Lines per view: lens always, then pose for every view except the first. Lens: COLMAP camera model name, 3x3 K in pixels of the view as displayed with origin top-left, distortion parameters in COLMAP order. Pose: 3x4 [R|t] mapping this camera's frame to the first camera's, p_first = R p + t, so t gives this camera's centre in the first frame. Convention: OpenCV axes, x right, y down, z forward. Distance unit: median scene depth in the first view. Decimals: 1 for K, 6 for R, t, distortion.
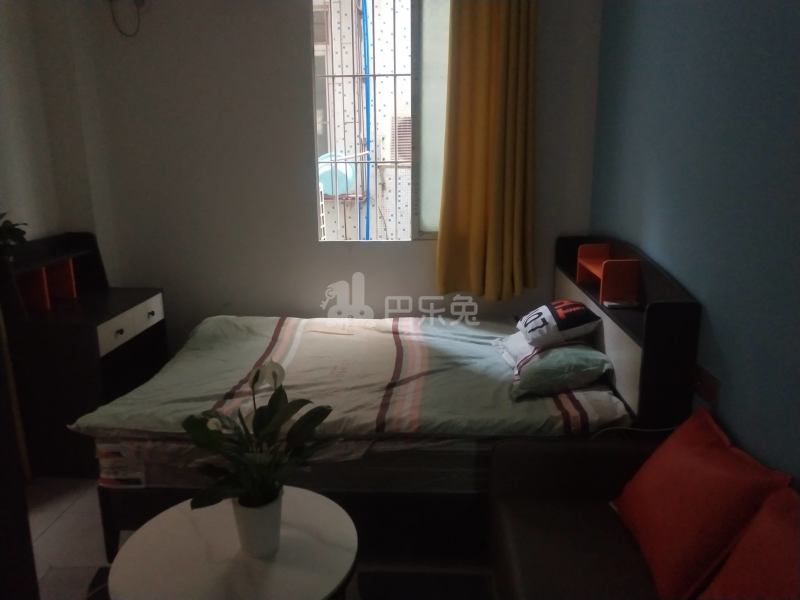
lens RADIAL K [[613.9, 0, 393.4], [0, 613.9, 298.2], [0, 0, 1]] dist [-0.002587, 0.027947]
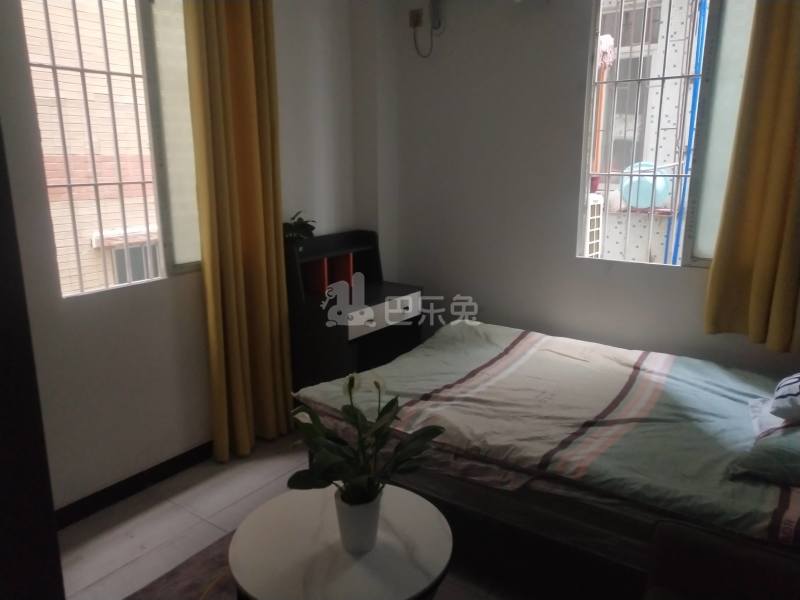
lens RADIAL K [[613.9, 0, 401.6], [0, 613.9, 299.9], [0, 0, 1]] dist [-0.002587, 0.027947]
pose [[0.845401, 0.129644, -0.518160, 0.196037], [-0.131017, 0.990792, 0.034136, -0.032072], [0.517814, 0.039029, 0.854602, 0.067721]]
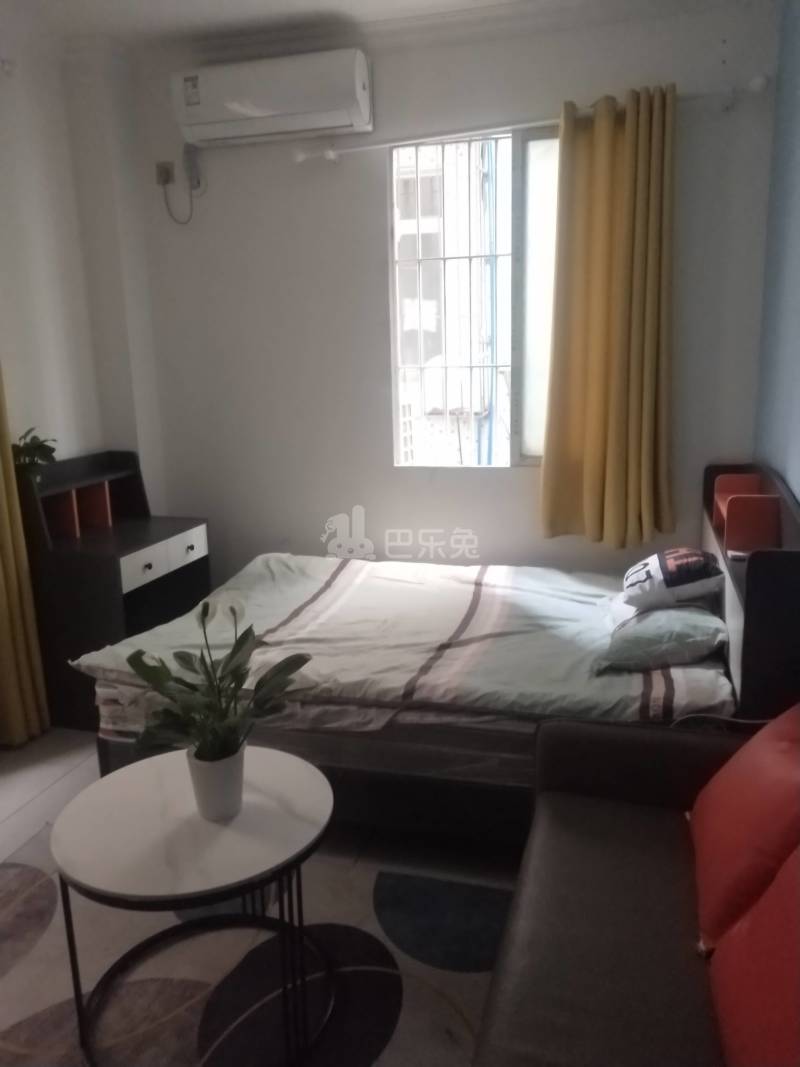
lens RADIAL K [[818.8, 0, 401.2], [0, 818.8, 533.2], [0, 0, 1]] dist [-0.002587, 0.027947]
pose [[0.976010, 0.033565, -0.215122, 0.154947], [-0.037345, 0.999211, -0.013529, 0.011380], [0.214498, 0.021238, 0.976493, -0.047917]]
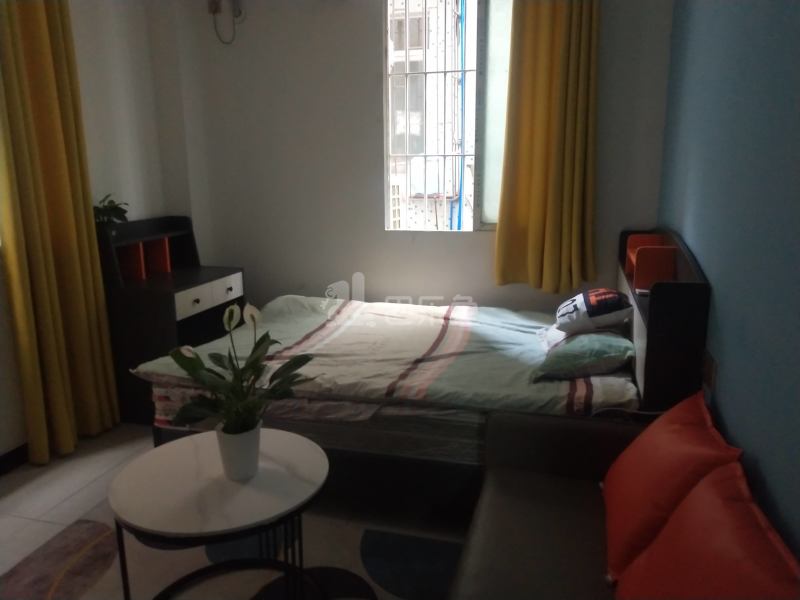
lens RADIAL K [[613.9, 0, 394.5], [0, 613.9, 295.8], [0, 0, 1]] dist [-0.002587, 0.027947]
pose [[0.975346, 0.047482, -0.215512, 0.164430], [-0.052509, 0.998464, -0.017659, 0.049142], [0.214342, 0.028540, 0.976342, -0.028277]]
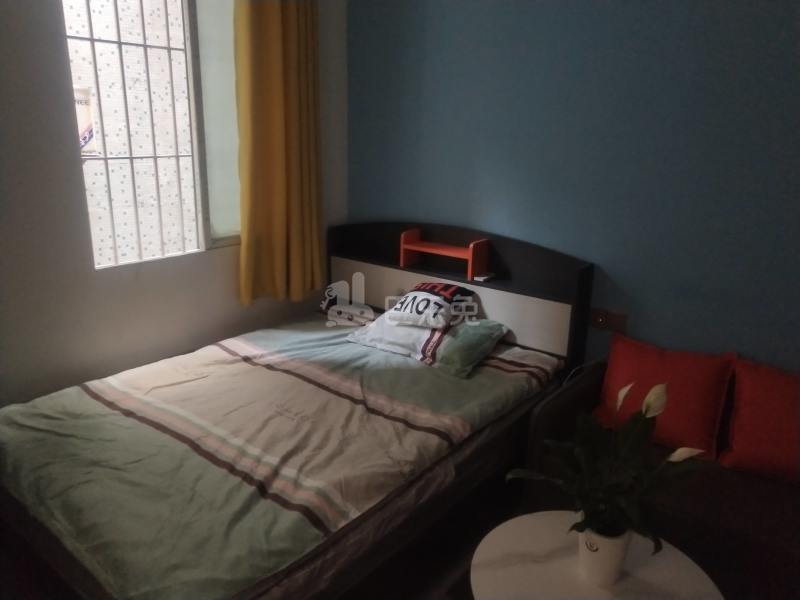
lens RADIAL K [[613.9, 0, 392.4], [0, 613.9, 299.6], [0, 0, 1]] dist [-0.002587, 0.027947]
pose [[0.589127, -0.200568, 0.782753, -0.635496], [0.164689, 0.978175, 0.126691, -0.119412], [-0.791080, 0.054273, 0.609300, 0.368049]]
